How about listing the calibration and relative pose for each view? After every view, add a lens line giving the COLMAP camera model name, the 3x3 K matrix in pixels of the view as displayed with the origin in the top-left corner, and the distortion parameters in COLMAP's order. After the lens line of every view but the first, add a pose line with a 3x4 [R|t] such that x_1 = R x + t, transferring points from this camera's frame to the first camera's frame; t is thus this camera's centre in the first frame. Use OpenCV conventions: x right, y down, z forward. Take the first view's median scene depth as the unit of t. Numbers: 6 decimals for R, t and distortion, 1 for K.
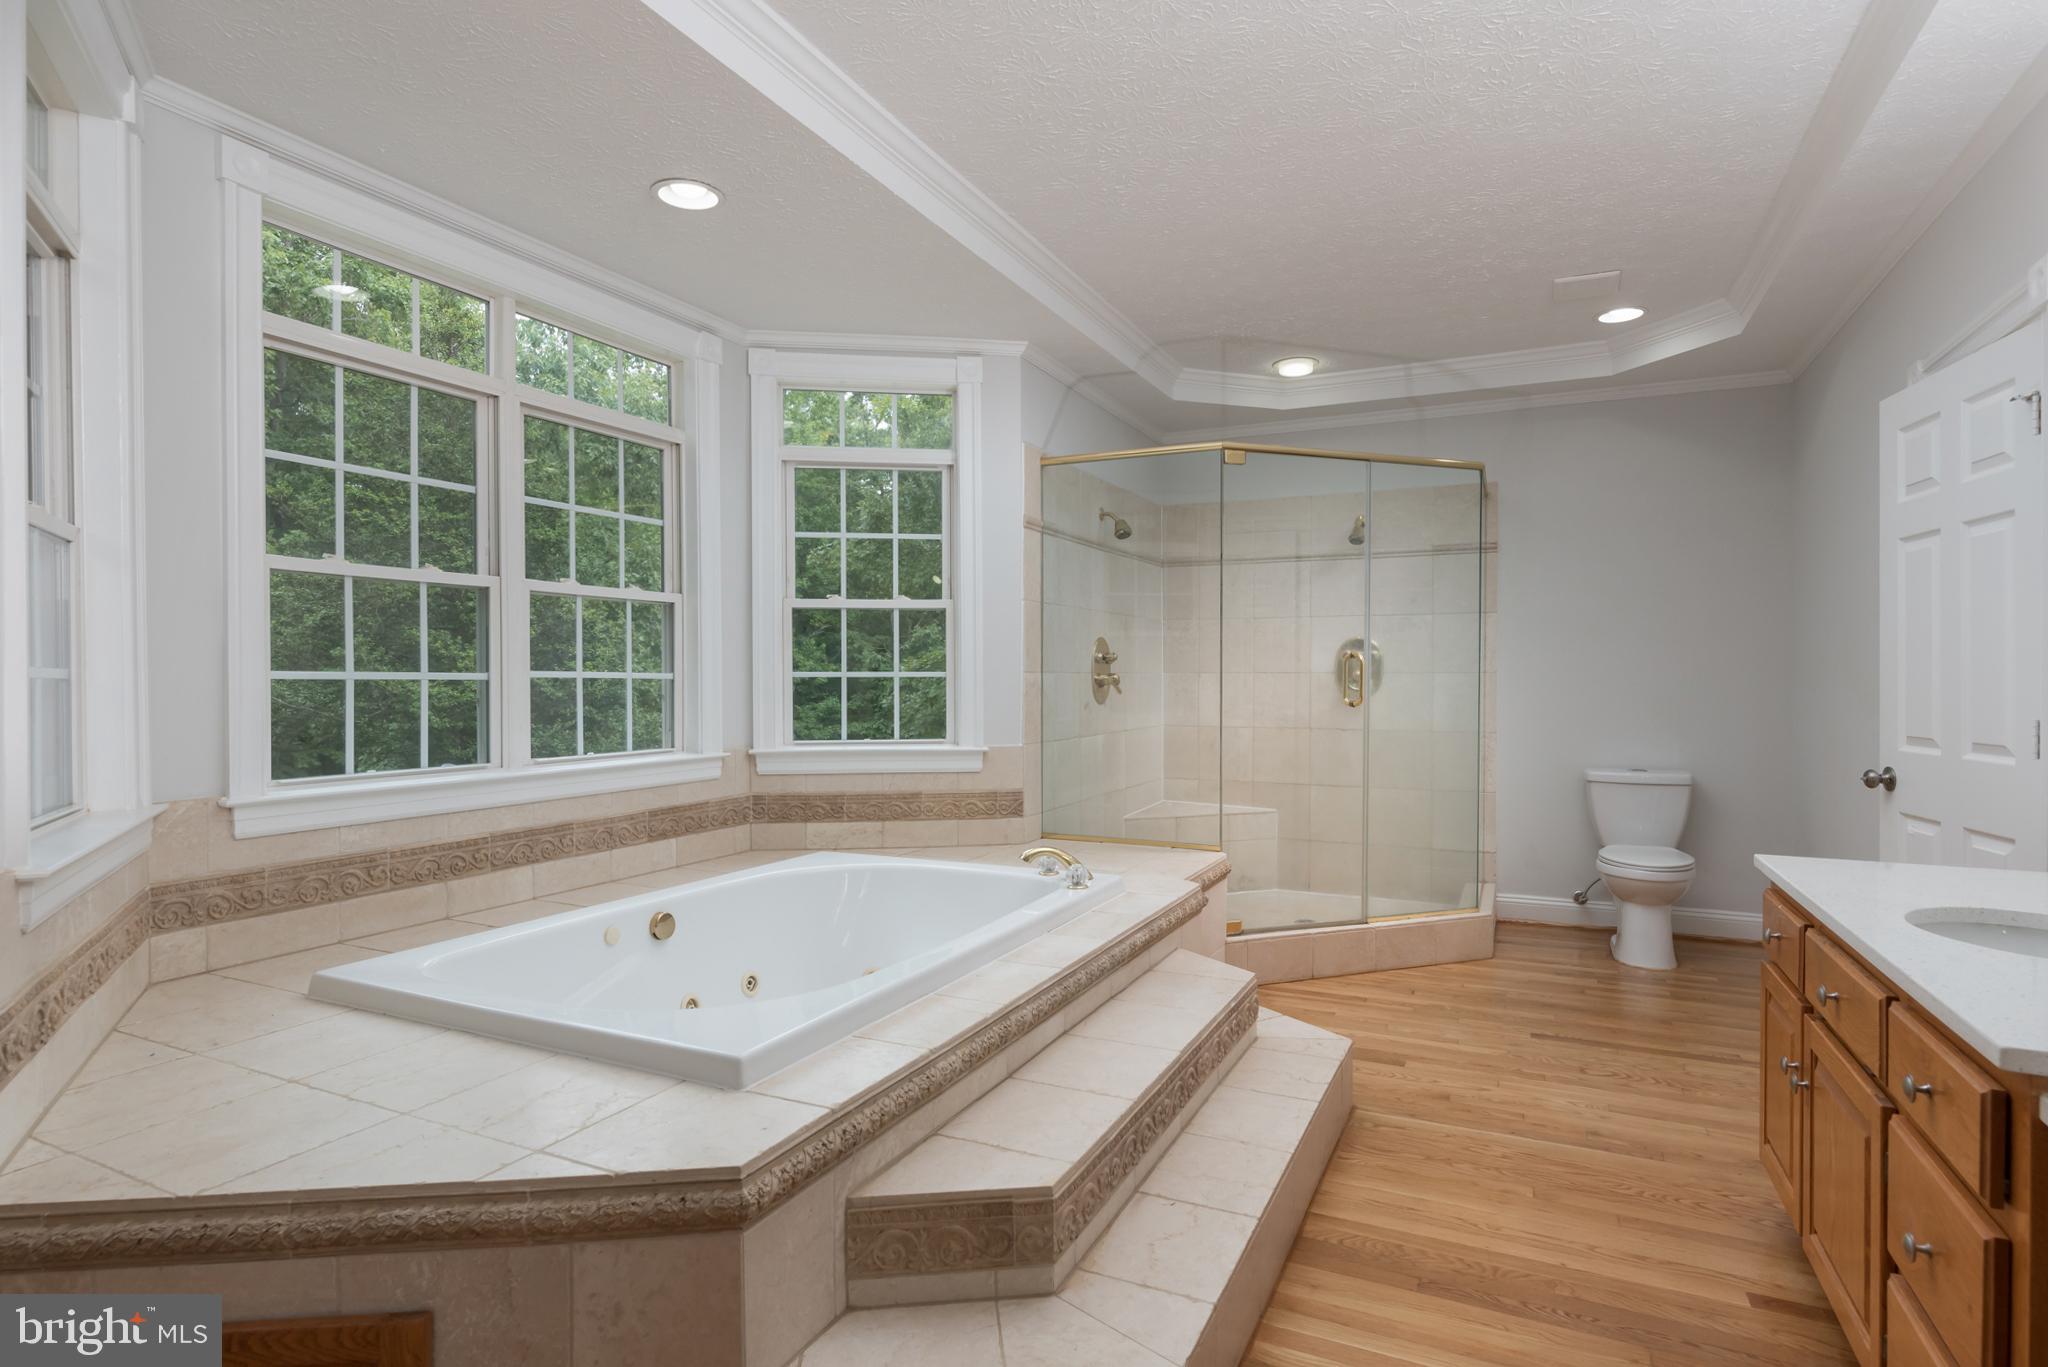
lens RADIAL K [[1046.1, 0, 1024.0], [0, 1046.1, 683.5], [0, 0, 1]] dist [0.007026, -0.000202]
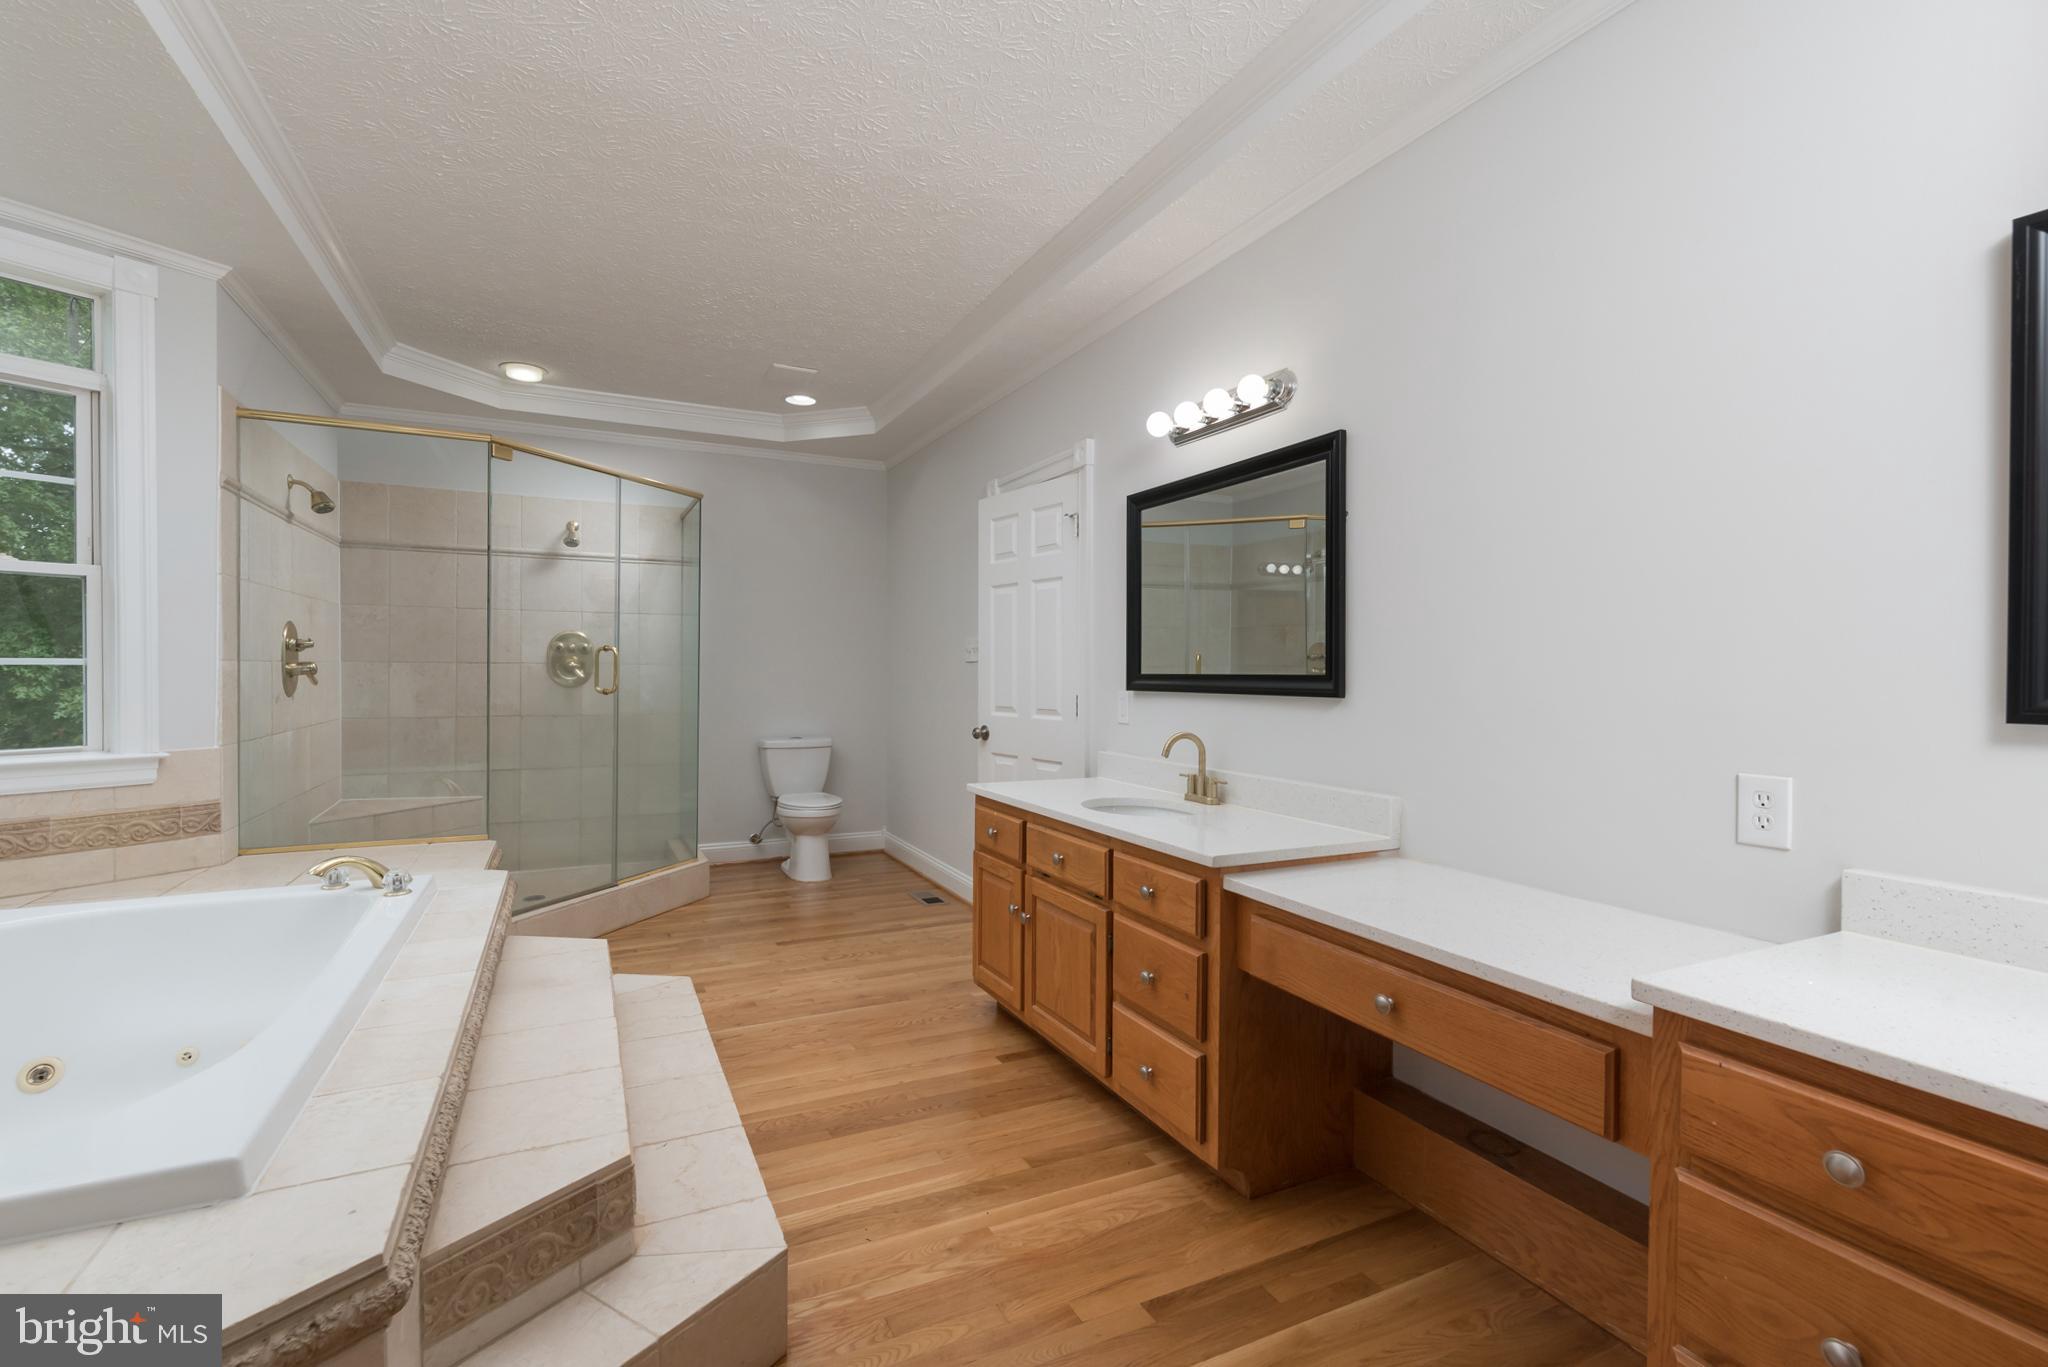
lens RADIAL K [[917.2, 0, 995.7], [0, 917.2, 681.1], [0, 0, 1]] dist [0.008843, 0.000048]
pose [[0.640925, -0.005736, 0.767582, -0.222670], [-0.001187, 0.999963, 0.008463, -0.001257], [-0.767603, -0.006336, 0.640895, 0.065688]]
